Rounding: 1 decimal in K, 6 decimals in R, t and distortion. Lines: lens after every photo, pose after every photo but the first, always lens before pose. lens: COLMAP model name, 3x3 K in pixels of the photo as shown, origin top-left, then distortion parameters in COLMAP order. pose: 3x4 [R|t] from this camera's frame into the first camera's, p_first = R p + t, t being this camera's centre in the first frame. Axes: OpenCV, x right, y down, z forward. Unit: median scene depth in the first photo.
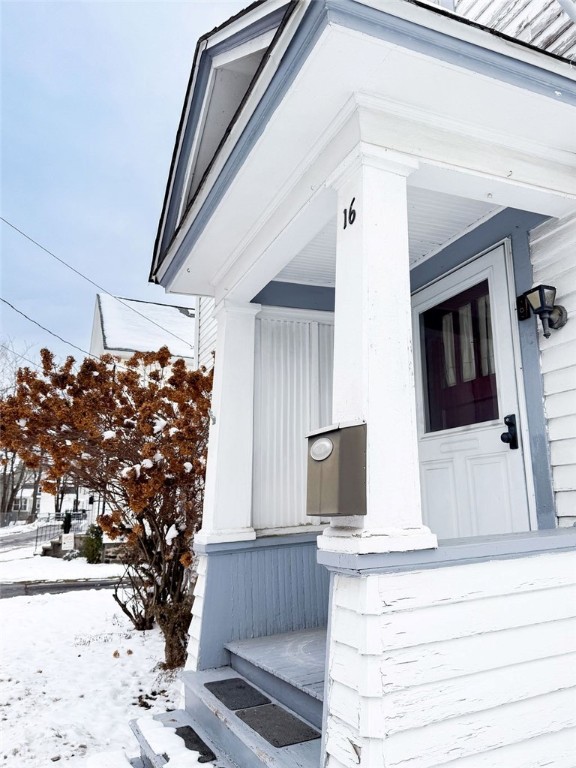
lens RADIAL K [[570.3, 0, 288.5], [0, 570.3, 382.9], [0, 0, 1]] dist [0.017018, -0.003226]
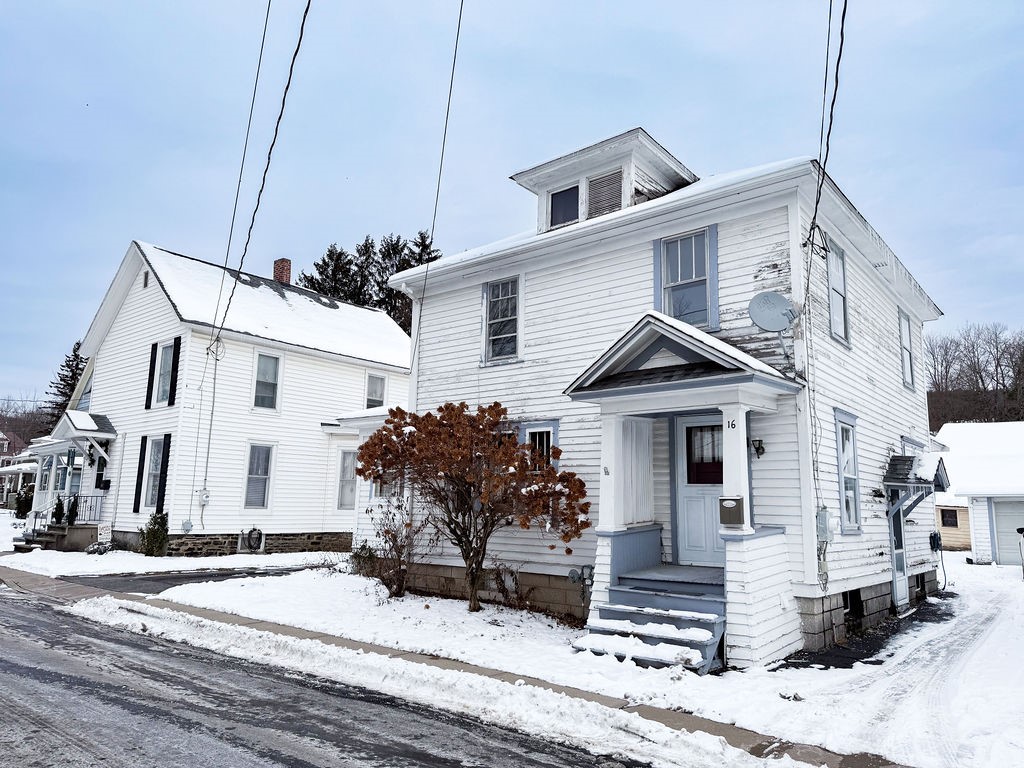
lens RADIAL K [[719.3, 0, 509.1], [0, 719.3, 375.7], [0, 0, 1]] dist [0.044137, -0.044221]
pose [[0.897083, 0.100253, 0.430339, -1.942105], [-0.122614, 0.992153, 0.024466, -0.371129], [-0.424509, -0.074714, 0.902336, -1.431431]]
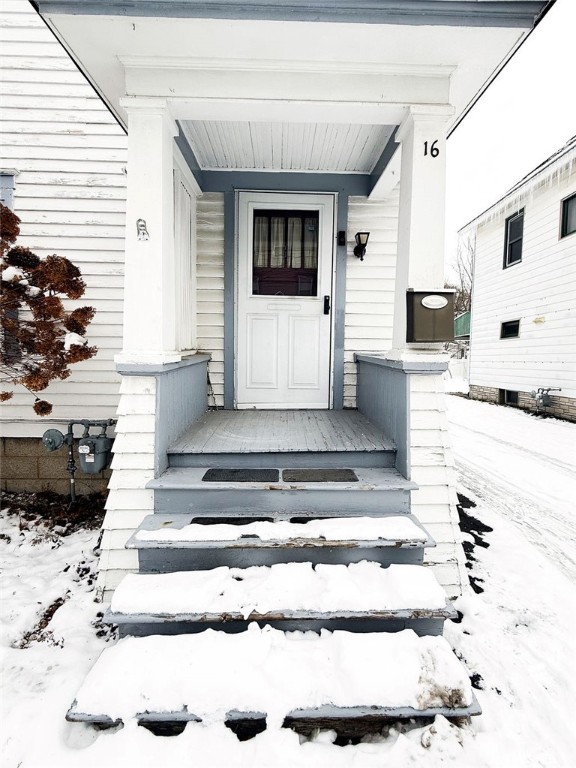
lens RADIAL K [[336.7, 0, 288.2], [0, 336.7, 382.8], [0, 0, 1]] dist [0.000070, -0.000522]
pose [[0.387834, -0.049373, 0.920406, -0.666261], [-0.223378, 0.963762, 0.145824, 0.193265], [-0.894252, -0.262154, 0.362751, 0.632189]]
